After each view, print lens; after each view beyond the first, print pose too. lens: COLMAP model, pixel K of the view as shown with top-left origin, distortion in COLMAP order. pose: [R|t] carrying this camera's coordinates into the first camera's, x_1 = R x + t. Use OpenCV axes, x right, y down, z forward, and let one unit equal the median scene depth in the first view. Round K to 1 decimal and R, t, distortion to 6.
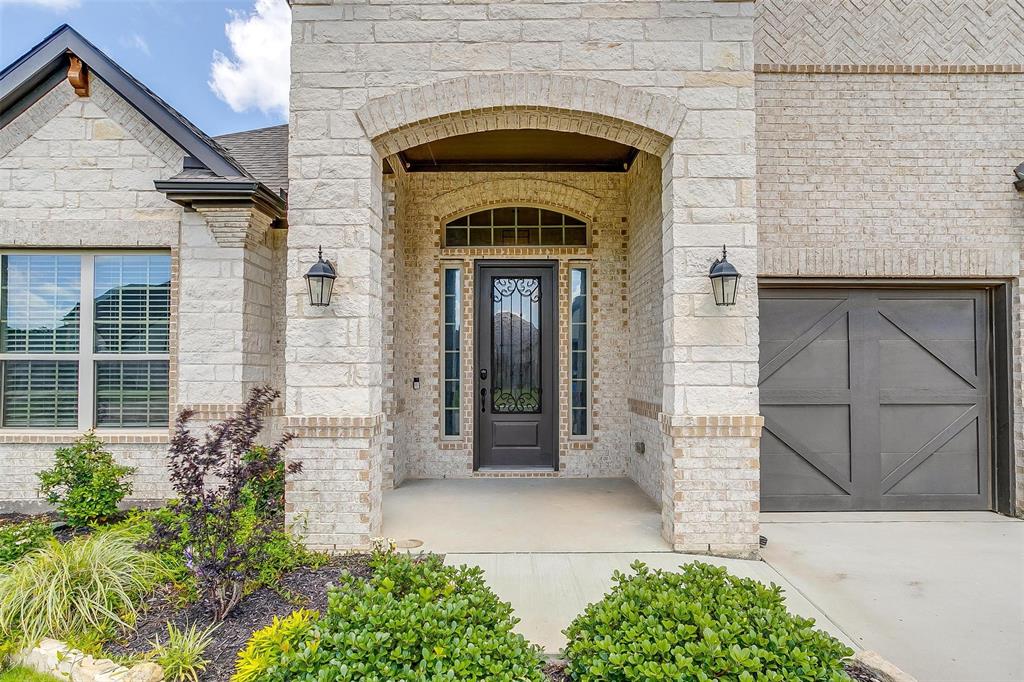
lens RADIAL K [[507.6, 0, 510.8], [0, 507.6, 362.2], [0, 0, 1]] dist [-0.018947, 0.007149]
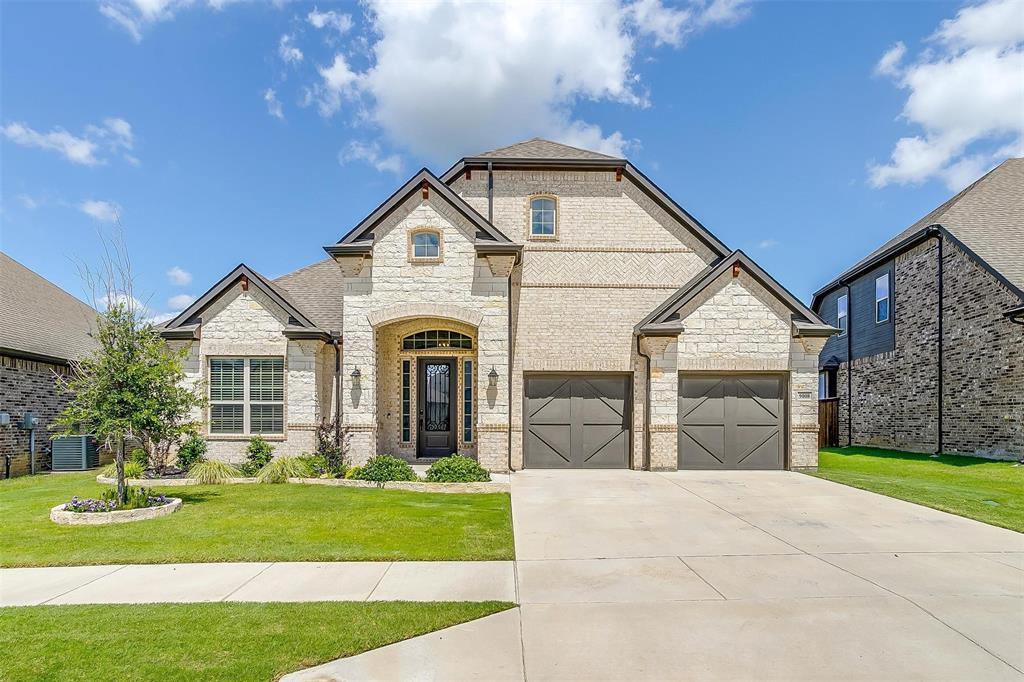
lens RADIAL K [[507.6, 0, 472.0], [0, 507.6, 418.8], [0, 0, 1]] dist [-0.018947, 0.007149]
pose [[0.999604, 0.004228, -0.027817, 0.259722], [-0.003786, 0.999866, 0.015928, 0.021659], [0.027881, -0.015817, 0.999486, -1.310420]]
